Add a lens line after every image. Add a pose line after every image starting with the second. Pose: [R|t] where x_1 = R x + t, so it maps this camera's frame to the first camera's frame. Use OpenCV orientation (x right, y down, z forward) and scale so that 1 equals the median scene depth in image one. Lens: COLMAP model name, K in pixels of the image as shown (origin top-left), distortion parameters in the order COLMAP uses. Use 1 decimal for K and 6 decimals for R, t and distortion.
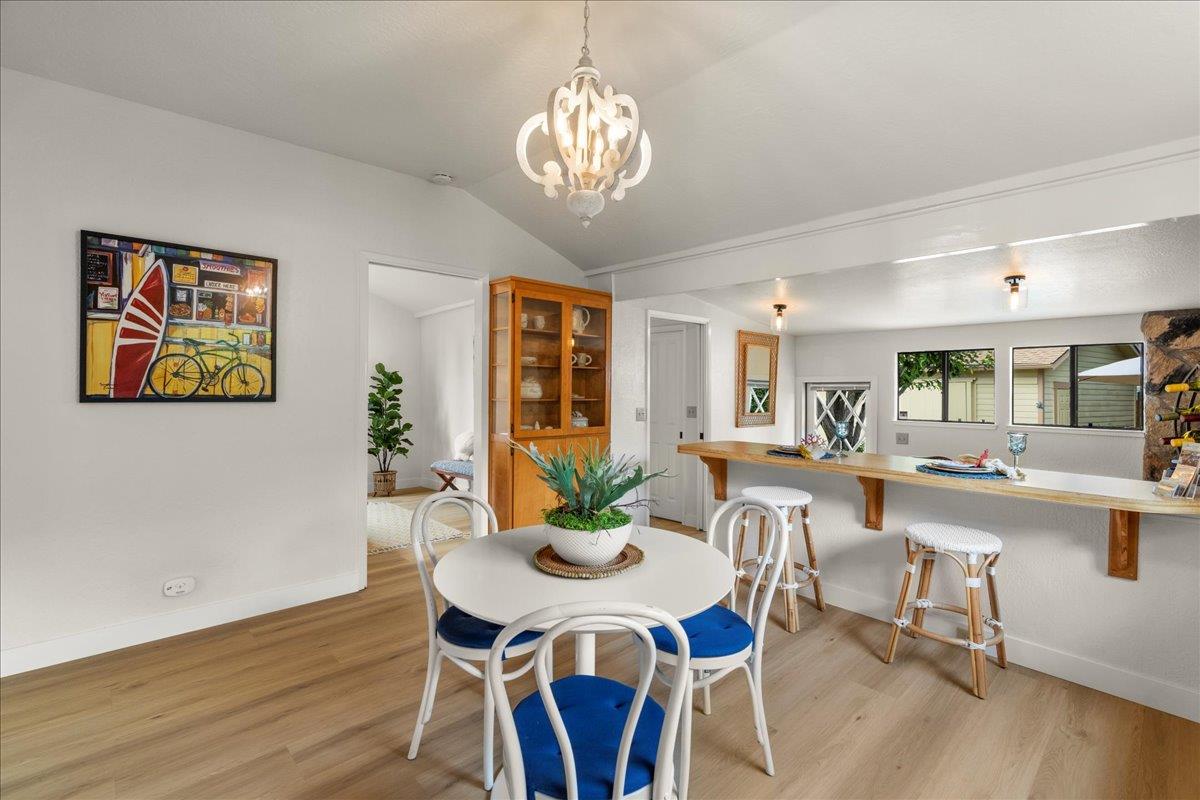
lens RADIAL K [[524.8, 0, 601.2], [0, 524.8, 394.0], [0, 0, 1]] dist [-0.000127, 0.000090]
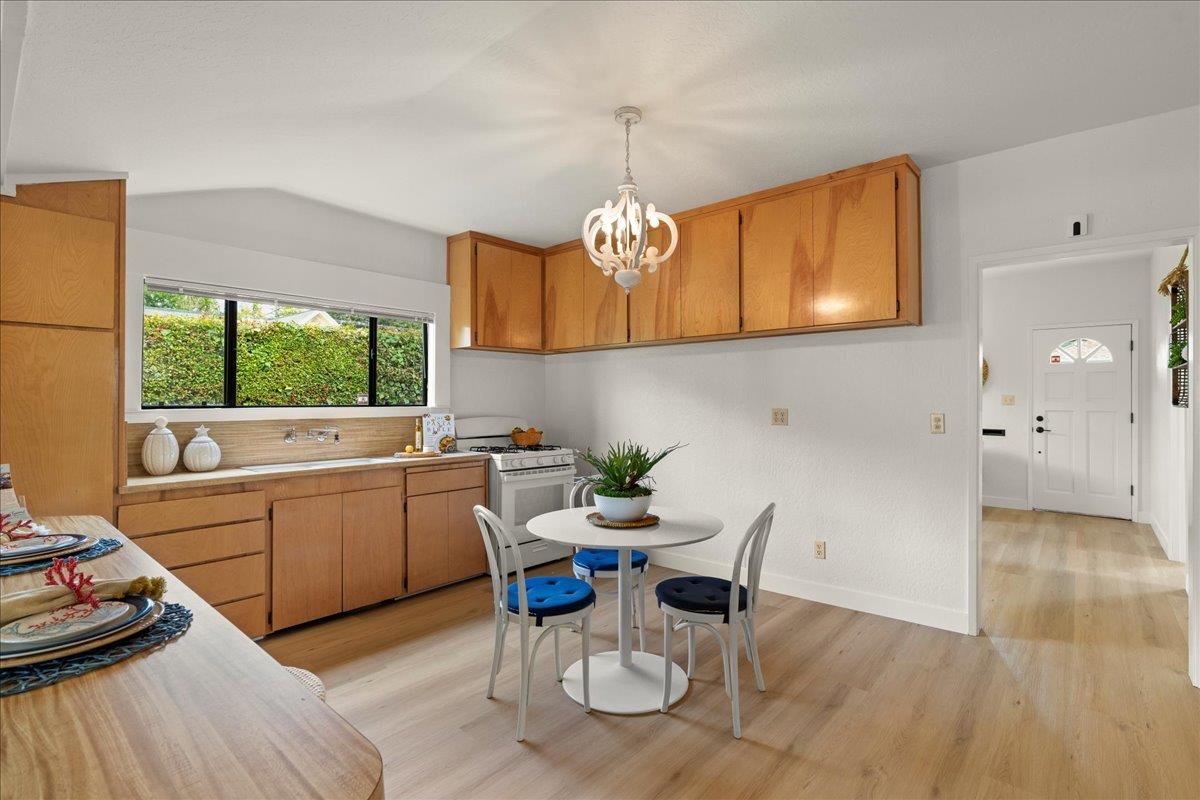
lens RADIAL K [[563.0, 0, 598.2], [0, 563.0, 391.5], [0, 0, 1]] dist [-0.000469, 0.000284]
pose [[-0.994776, -0.003832, -0.102007, 0.119193], [-0.002622, 0.999925, -0.011991, -0.022183], [0.102046, -0.011661, -0.994711, 1.484683]]
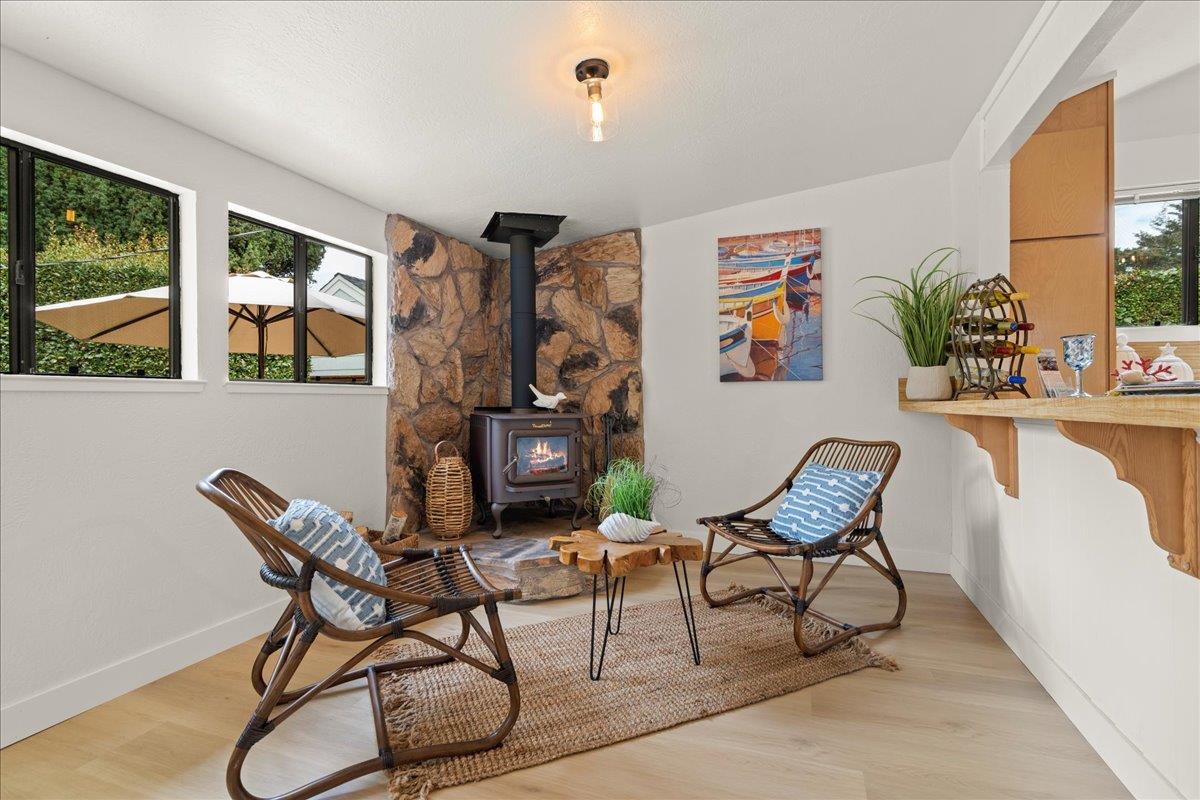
lens RADIAL K [[538.8, 0, 606.3], [0, 538.8, 400.2], [0, 0, 1]] dist [-0.000882, -0.000051]
pose [[-0.456568, -0.007675, 0.889656, 0.403851], [0.000839, 0.999959, 0.009057, 0.129539], [-0.889688, 0.004882, -0.456542, 1.611258]]
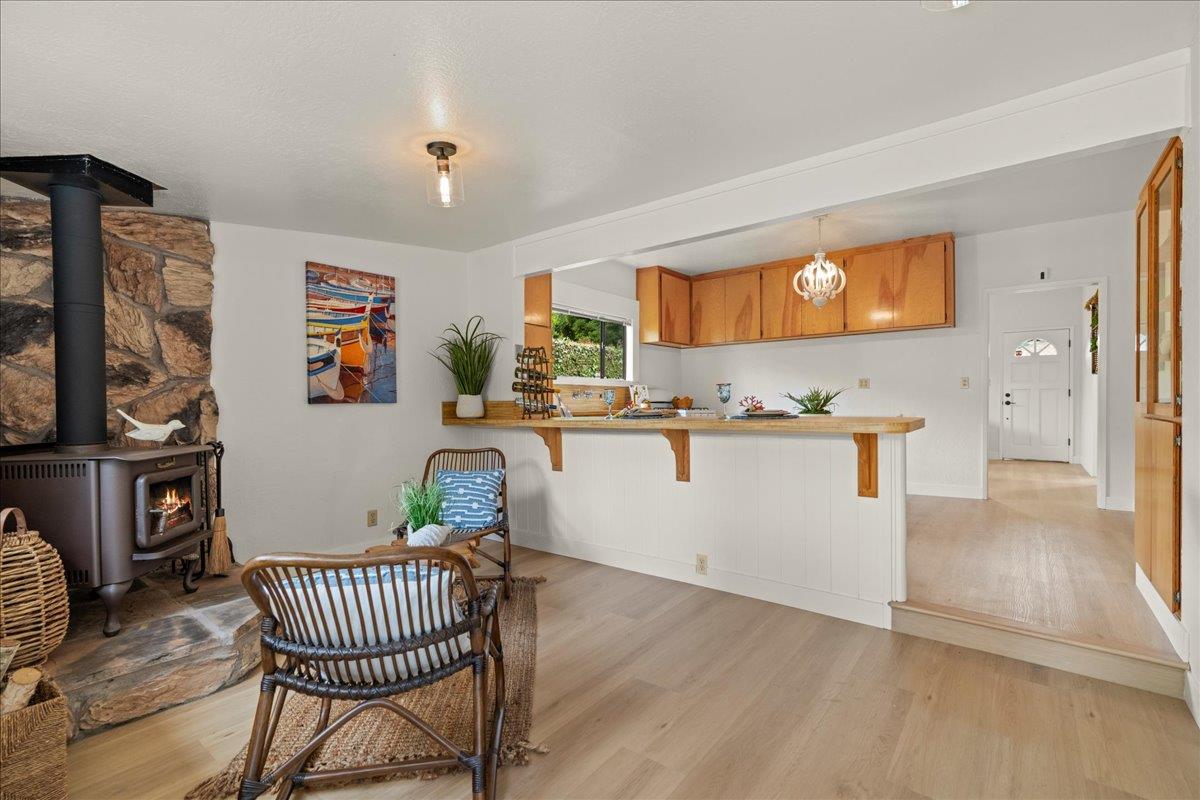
lens RADIAL K [[538.8, 0, 606.3], [0, 538.8, 400.2], [0, 0, 1]] dist [-0.000882, -0.000051]
pose [[-0.988628, 0.001463, -0.150377, 0.896174], [0.001959, 0.999993, -0.003152, 0.095472], [0.150371, -0.003410, -0.988624, 2.148712]]
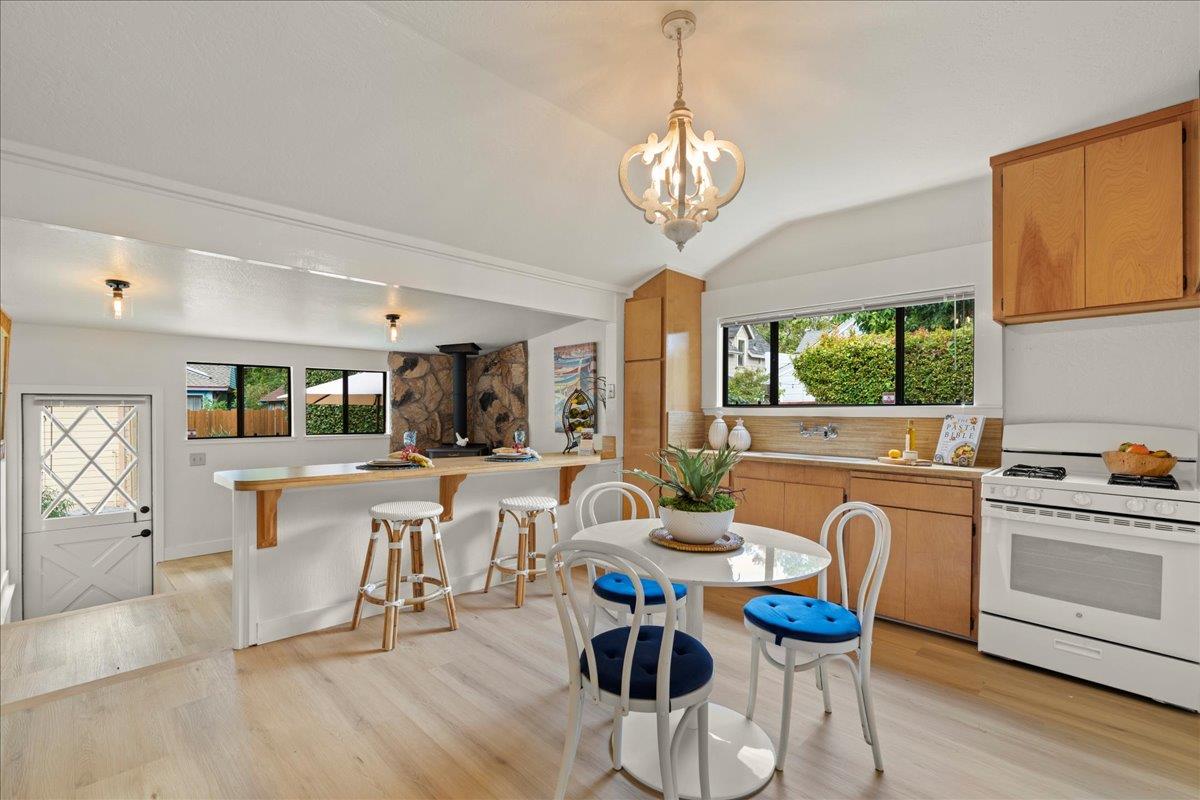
lens RADIAL K [[532.7, 0, 616.6], [0, 532.7, 405.8], [0, 0, 1]] dist [-0.000011, -0.000226]
pose [[-0.054378, 0.000354, 0.998520, -0.701349], [0.005822, 0.999983, -0.000037, -0.001837], [-0.998503, 0.005811, -0.054379, 0.686904]]
